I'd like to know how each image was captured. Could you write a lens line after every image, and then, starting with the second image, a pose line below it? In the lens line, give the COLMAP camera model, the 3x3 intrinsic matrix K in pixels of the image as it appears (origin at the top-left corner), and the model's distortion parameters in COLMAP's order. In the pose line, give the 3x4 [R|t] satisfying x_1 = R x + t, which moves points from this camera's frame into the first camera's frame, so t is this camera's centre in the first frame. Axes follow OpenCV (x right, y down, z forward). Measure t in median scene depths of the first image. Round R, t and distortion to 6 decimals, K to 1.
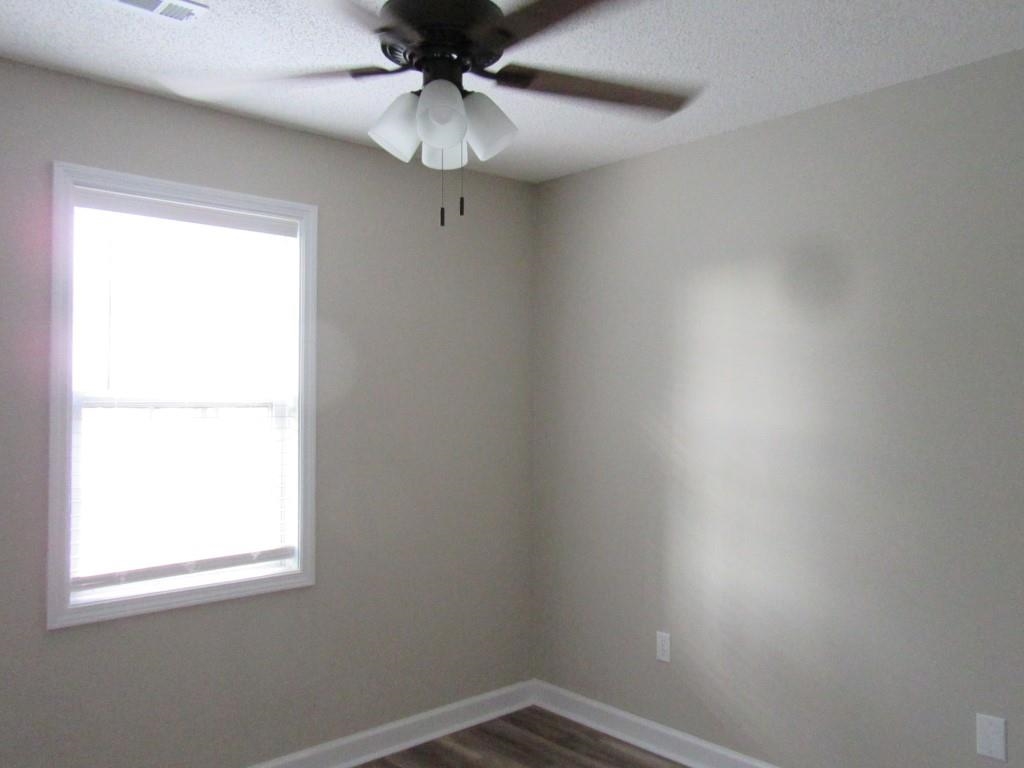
lens RADIAL K [[824.8, 0, 512.0], [0, 824.8, 384.0], [0, 0, 1]] dist [0.006555, 0.003657]
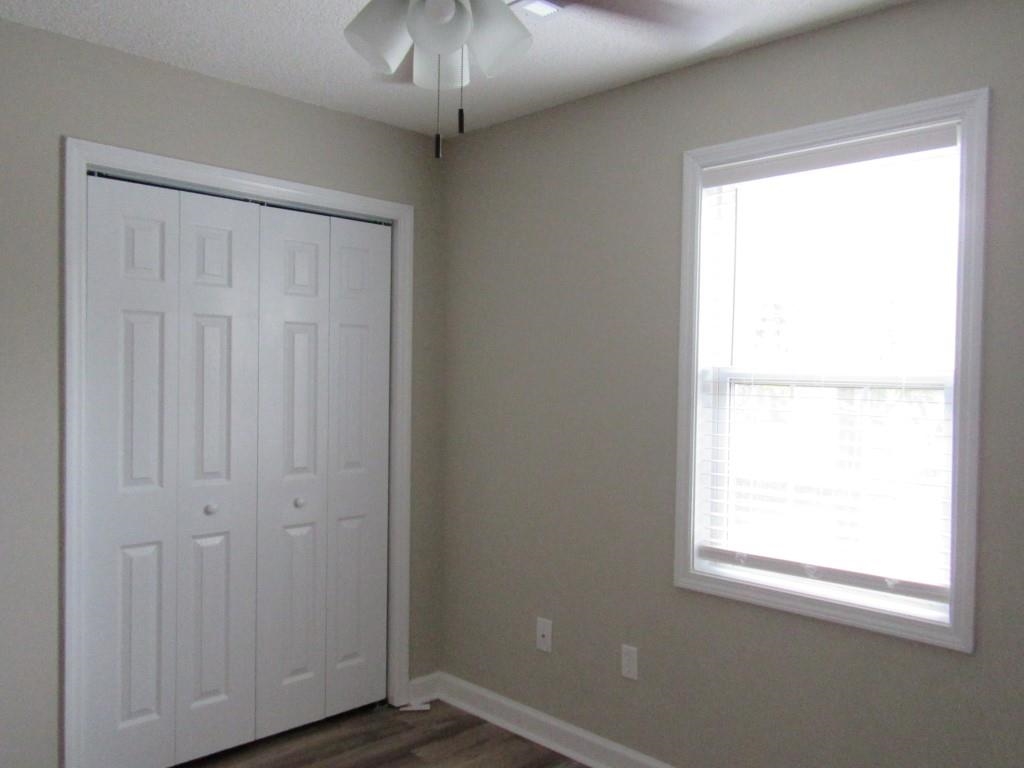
lens RADIAL K [[824.8, 0, 512.0], [0, 824.8, 384.0], [0, 0, 1]] dist [0.006555, 0.003657]
pose [[0.060480, 0.014771, -0.998060, 0.419073], [0.006394, 0.999864, 0.015185, 0.010159], [0.998149, -0.007300, 0.060377, 0.594869]]
